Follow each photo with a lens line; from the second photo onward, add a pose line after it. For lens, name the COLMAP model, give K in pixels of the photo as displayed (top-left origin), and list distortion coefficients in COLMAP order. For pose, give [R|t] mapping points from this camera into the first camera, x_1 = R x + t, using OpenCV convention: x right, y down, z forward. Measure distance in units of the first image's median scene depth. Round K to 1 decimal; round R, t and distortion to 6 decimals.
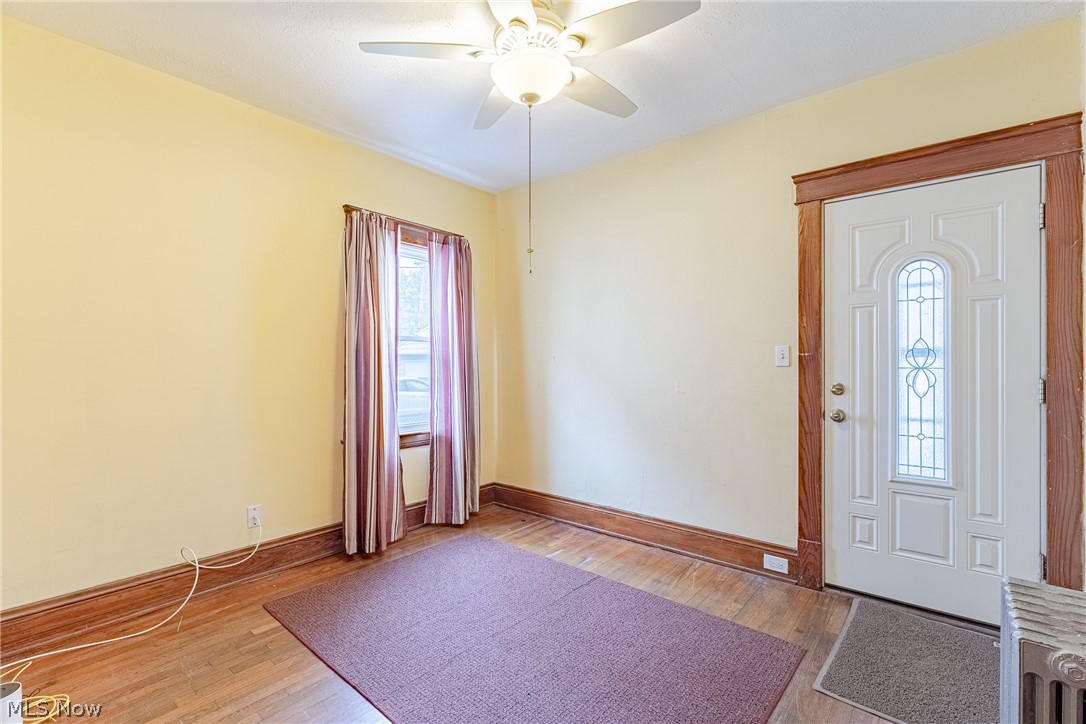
lens RADIAL K [[491.6, 0, 544.4], [0, 491.6, 362.6], [0, 0, 1]] dist [0.001436, -0.000678]
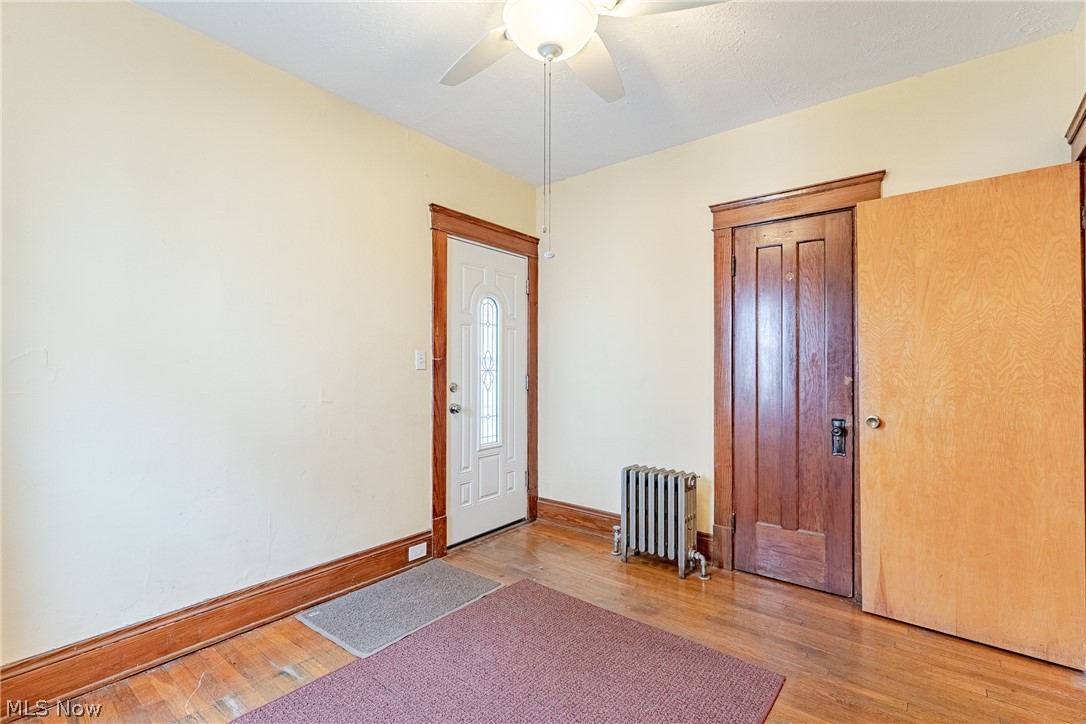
lens RADIAL K [[491.6, 0, 544.7], [0, 491.6, 365.6], [0, 0, 1]] dist [0.001436, -0.000678]
pose [[-0.033035, 0.006173, 0.999435, -0.648342], [-0.003443, 0.999974, -0.006290, 0.004492], [-0.999448, -0.003649, -0.033013, 0.784285]]
